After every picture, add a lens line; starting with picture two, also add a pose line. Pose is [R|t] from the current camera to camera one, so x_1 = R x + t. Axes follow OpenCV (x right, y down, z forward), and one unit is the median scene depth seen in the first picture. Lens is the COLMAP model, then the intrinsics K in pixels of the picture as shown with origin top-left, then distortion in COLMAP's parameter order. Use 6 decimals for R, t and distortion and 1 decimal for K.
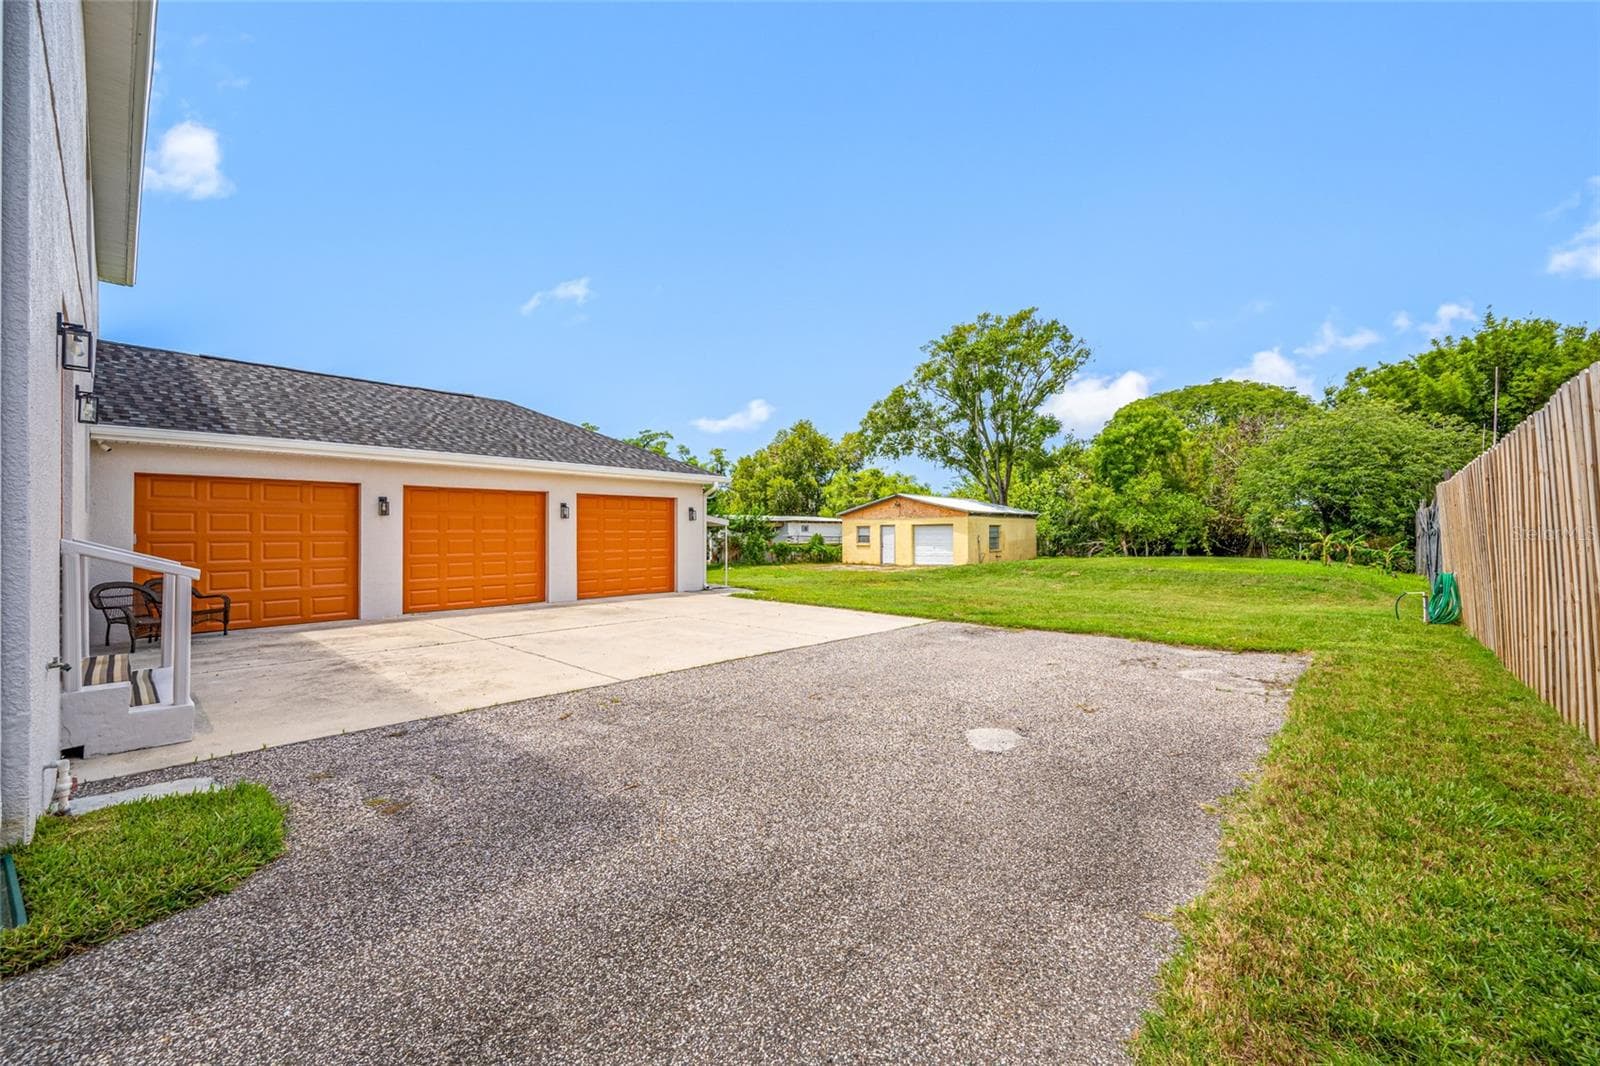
lens RADIAL K [[626.2, 0, 800.0], [0, 626.2, 533.0], [0, 0, 1]] dist [-0.002518, -0.000196]
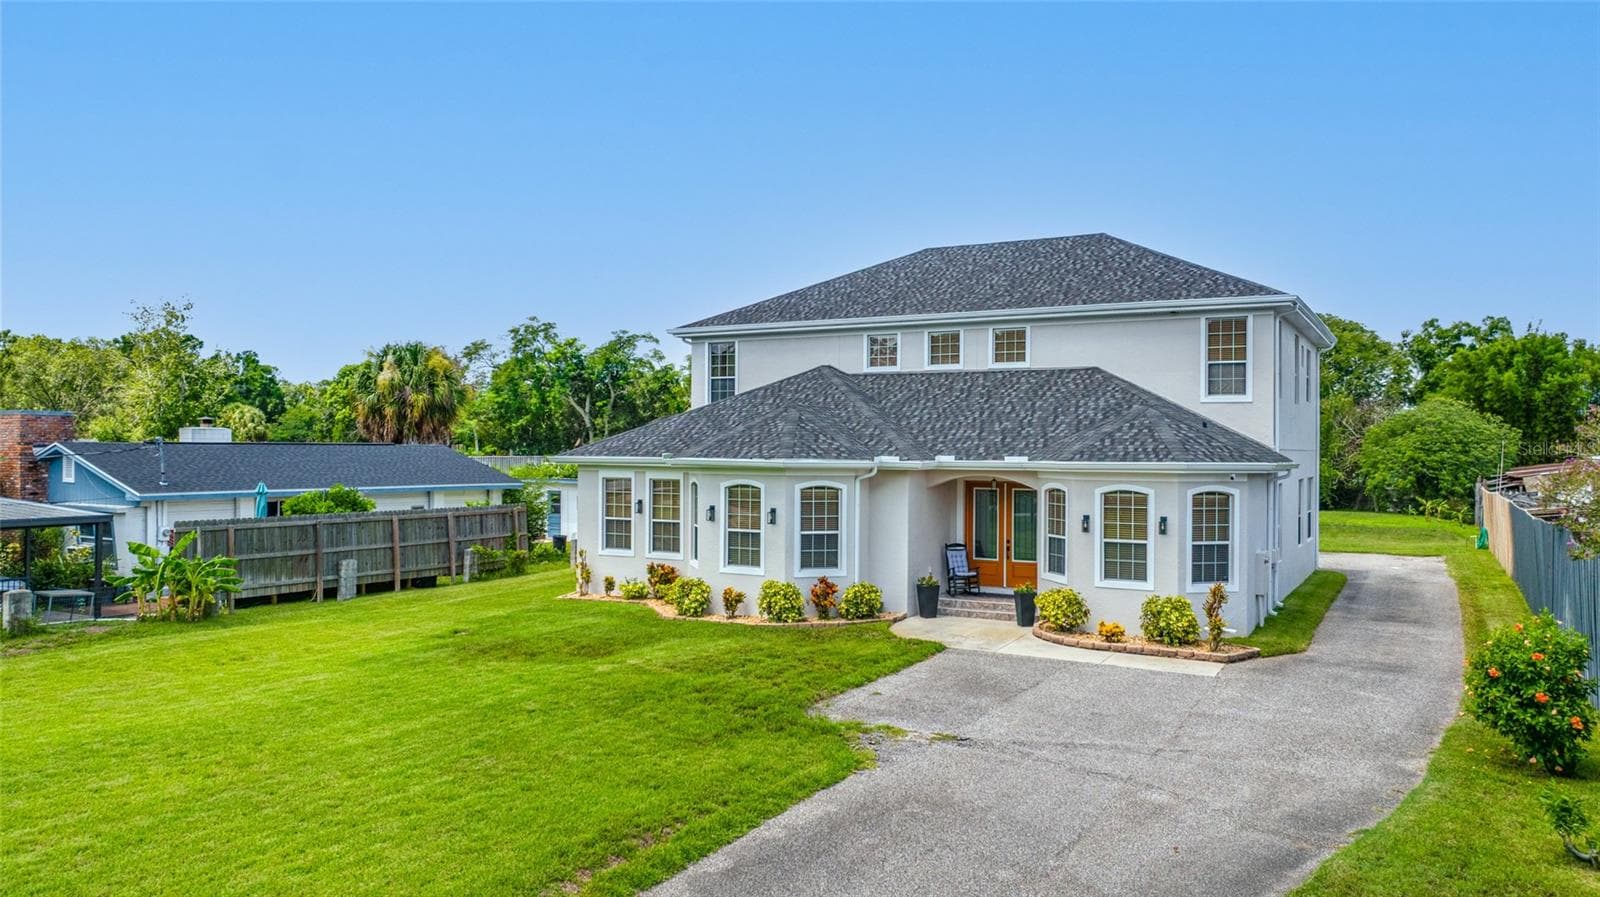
lens RADIAL K [[1124.6, 0, 805.0], [0, 1124.6, 448.9], [0, 0, 1]] dist [-0.027791, 0.019713]
pose [[0.972380, 0.011303, 0.233130, -0.826114], [-0.012721, 0.999909, 0.004582, -0.075342], [-0.233057, -0.007421, 0.972435, -0.844088]]
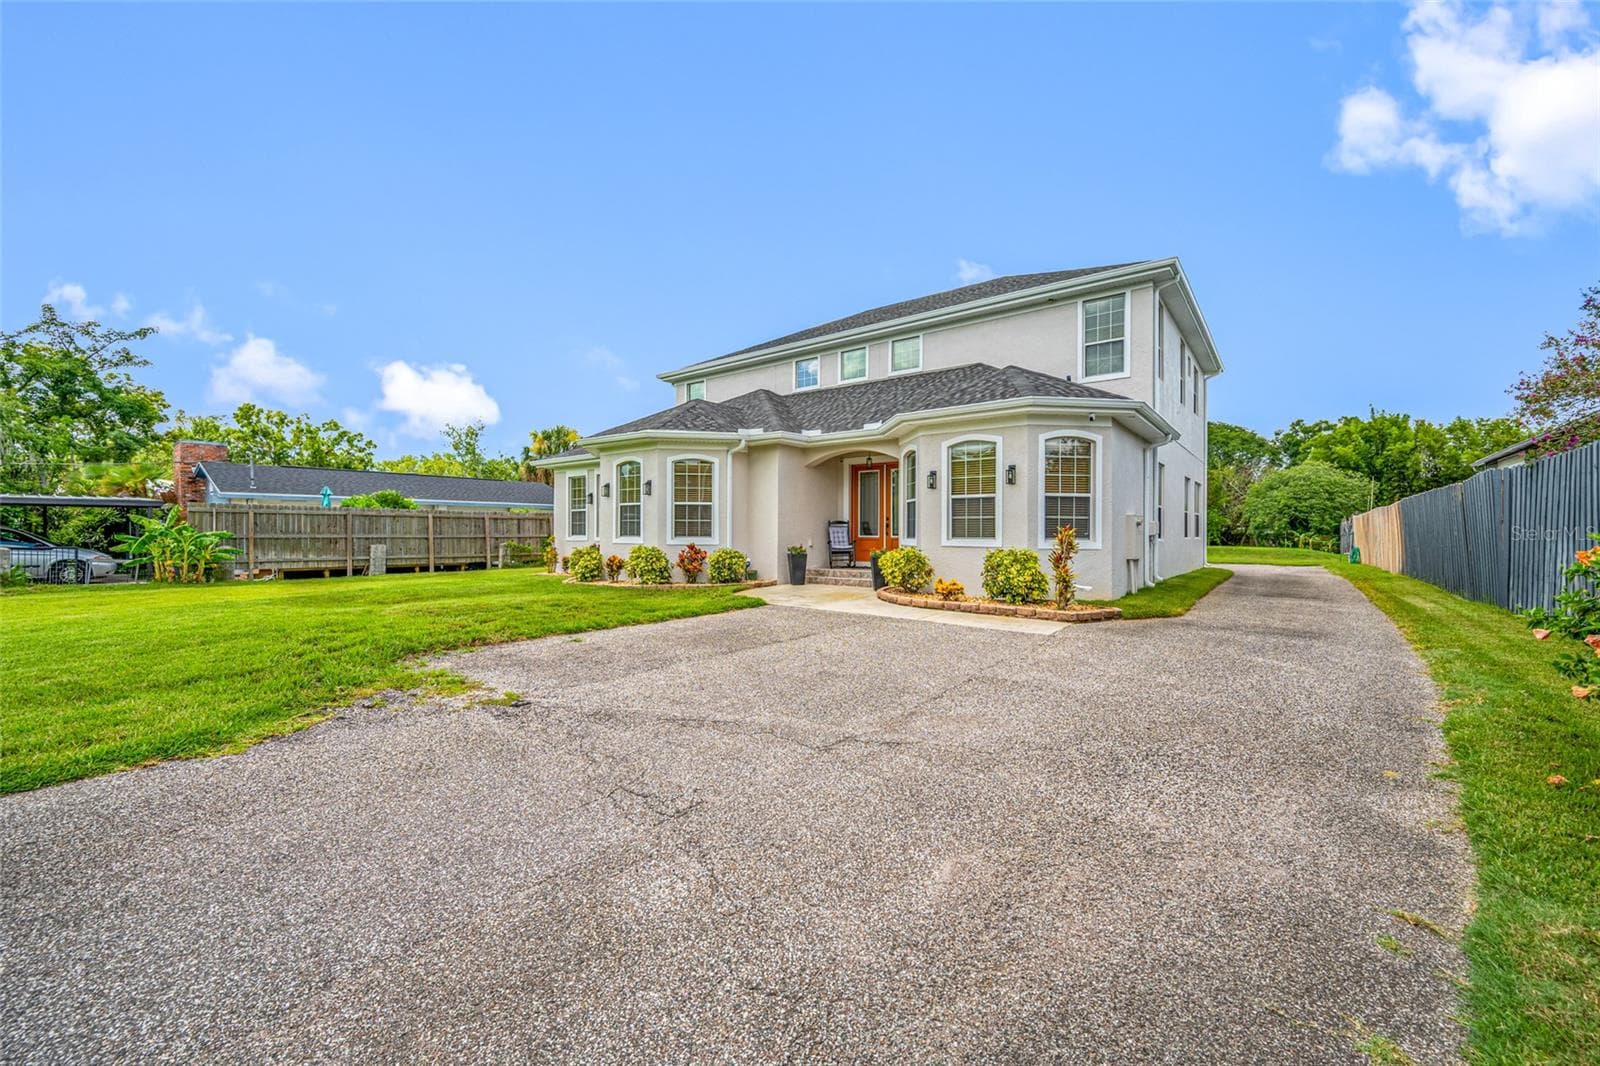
lens RADIAL K [[632.4, 0, 801.9], [0, 632.4, 532.9], [0, 0, 1]] dist [-0.001014, -0.000070]
pose [[0.996106, 0.008249, 0.087777, -0.606062], [-0.008826, 0.999942, 0.006191, 0.000353], [-0.087721, -0.006941, 0.996121, -0.576309]]
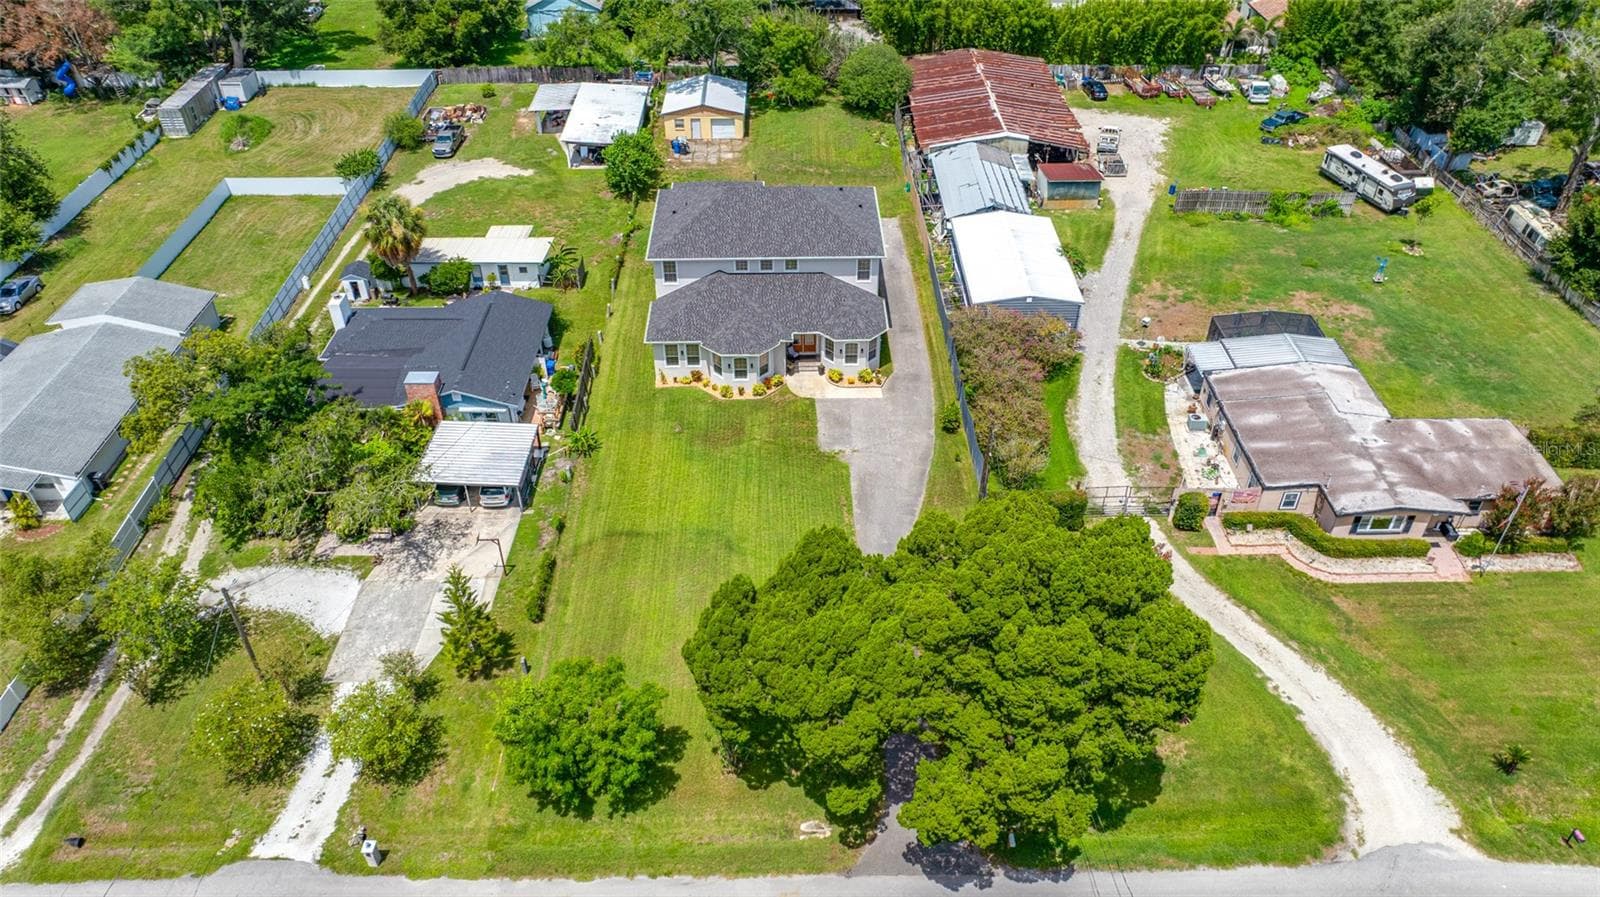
lens RADIAL K [[1124.6, 0, 805.0], [0, 1124.6, 448.9], [0, 0, 1]] dist [-0.027791, 0.019713]
pose [[0.716273, -0.423905, 0.554308, -1.995634], [-0.008107, 0.789234, 0.614039, -1.357834], [-0.697773, -0.444313, 0.561870, -1.627019]]
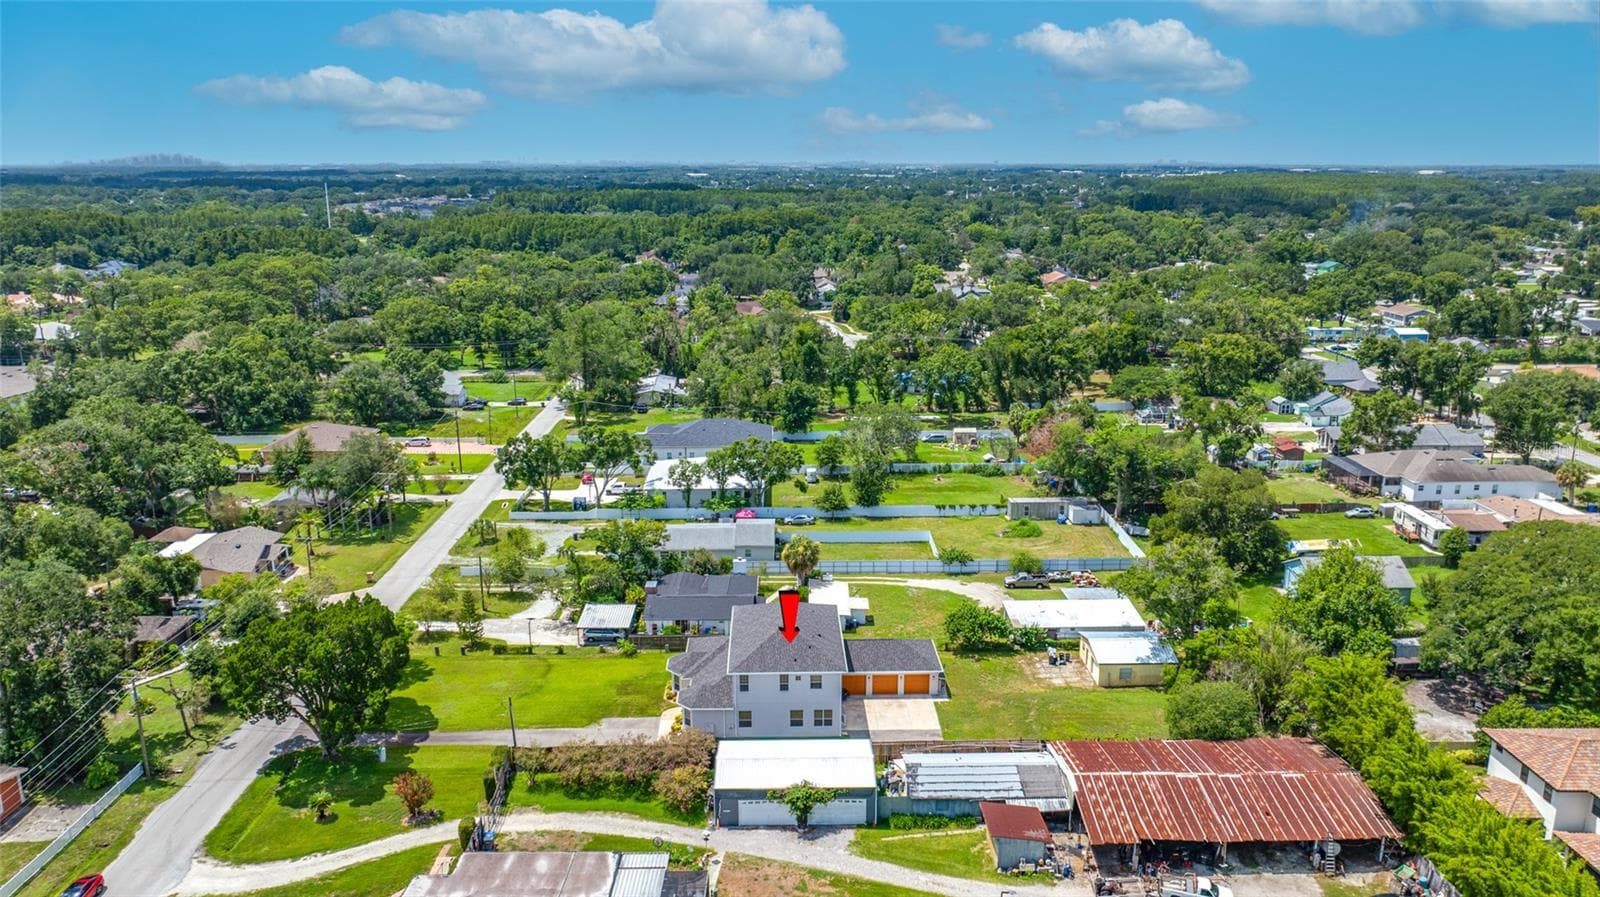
lens RADIAL K [[1132.2, 0, 804.4], [0, 1132.2, 436.7], [0, 0, 1]] dist [-0.001619, -0.026292]
pose [[0.698363, 0.176237, -0.693707, 2.058676], [0.003183, 0.968437, 0.249237, -1.712674], [0.715737, -0.176266, 0.675760, -2.179883]]
